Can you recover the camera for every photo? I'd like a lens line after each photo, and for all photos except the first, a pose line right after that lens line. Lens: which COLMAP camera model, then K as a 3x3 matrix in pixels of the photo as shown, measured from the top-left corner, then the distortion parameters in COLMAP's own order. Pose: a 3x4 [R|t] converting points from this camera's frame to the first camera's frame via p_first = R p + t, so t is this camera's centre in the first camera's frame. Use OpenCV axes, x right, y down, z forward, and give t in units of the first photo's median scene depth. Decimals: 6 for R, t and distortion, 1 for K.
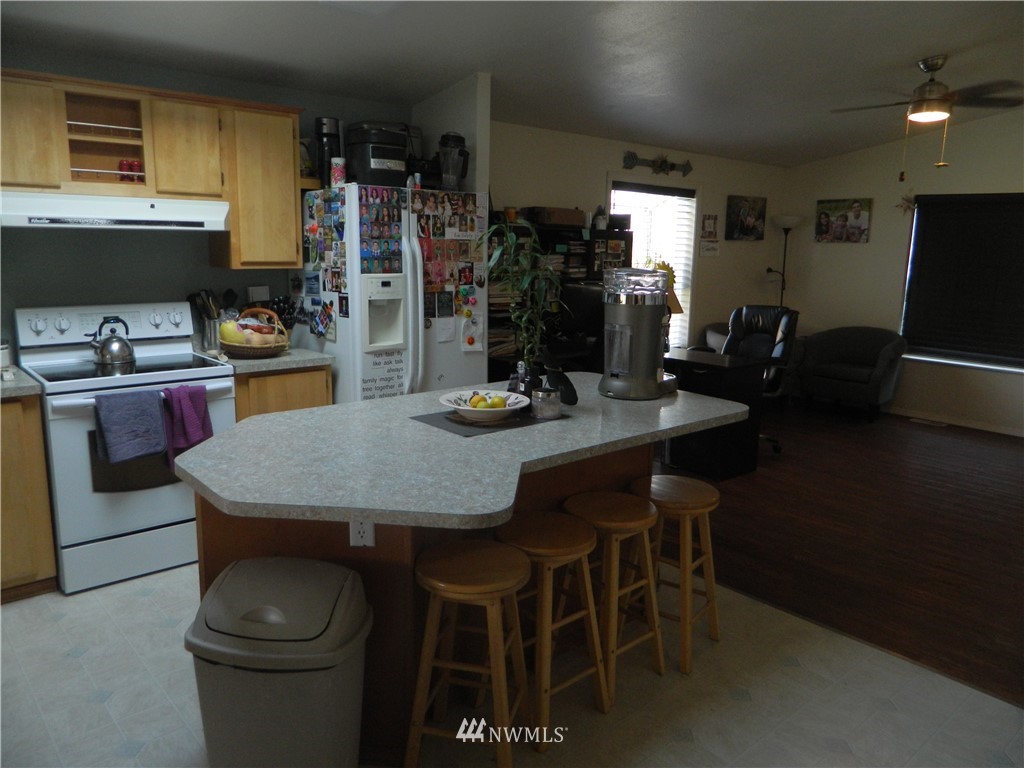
lens RADIAL K [[758.7, 0, 513.9], [0, 758.7, 384.2], [0, 0, 1]] dist [0.002651, -0.002896]
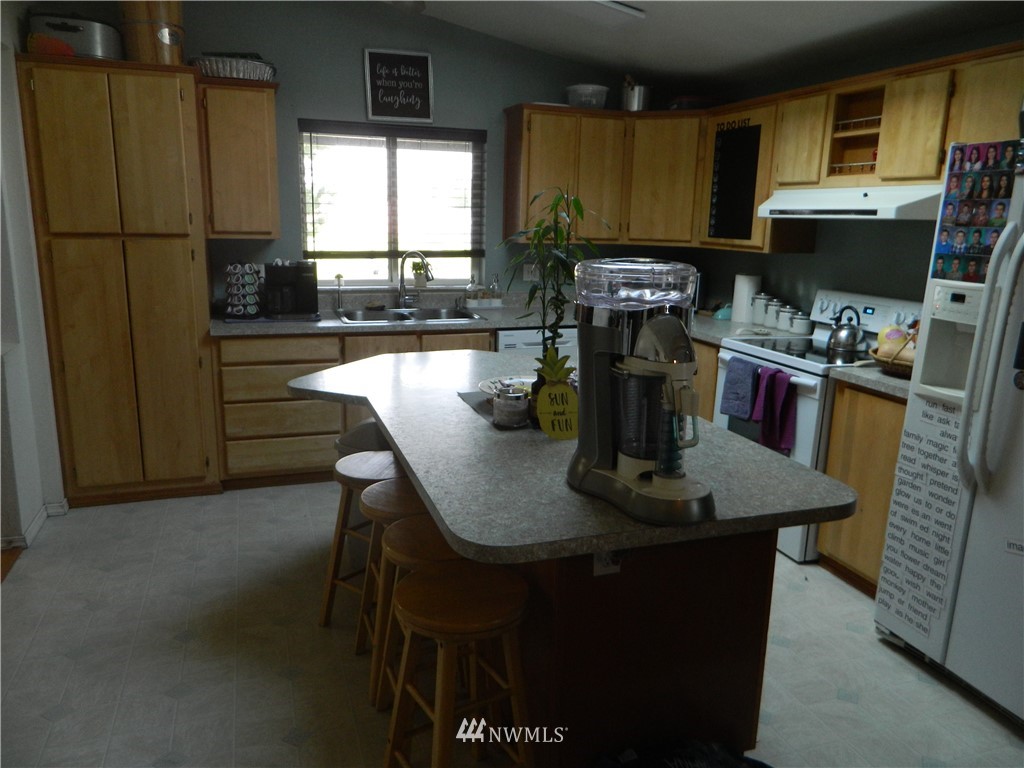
lens RADIAL K [[758.7, 0, 512.6], [0, 758.7, 385.0], [0, 0, 1]] dist [0.002651, -0.002896]
pose [[-0.389332, 0.168788, -0.905500, 0.563007], [-0.209148, 0.941189, 0.265367, -0.154445], [0.897038, 0.292700, -0.331134, 0.900788]]
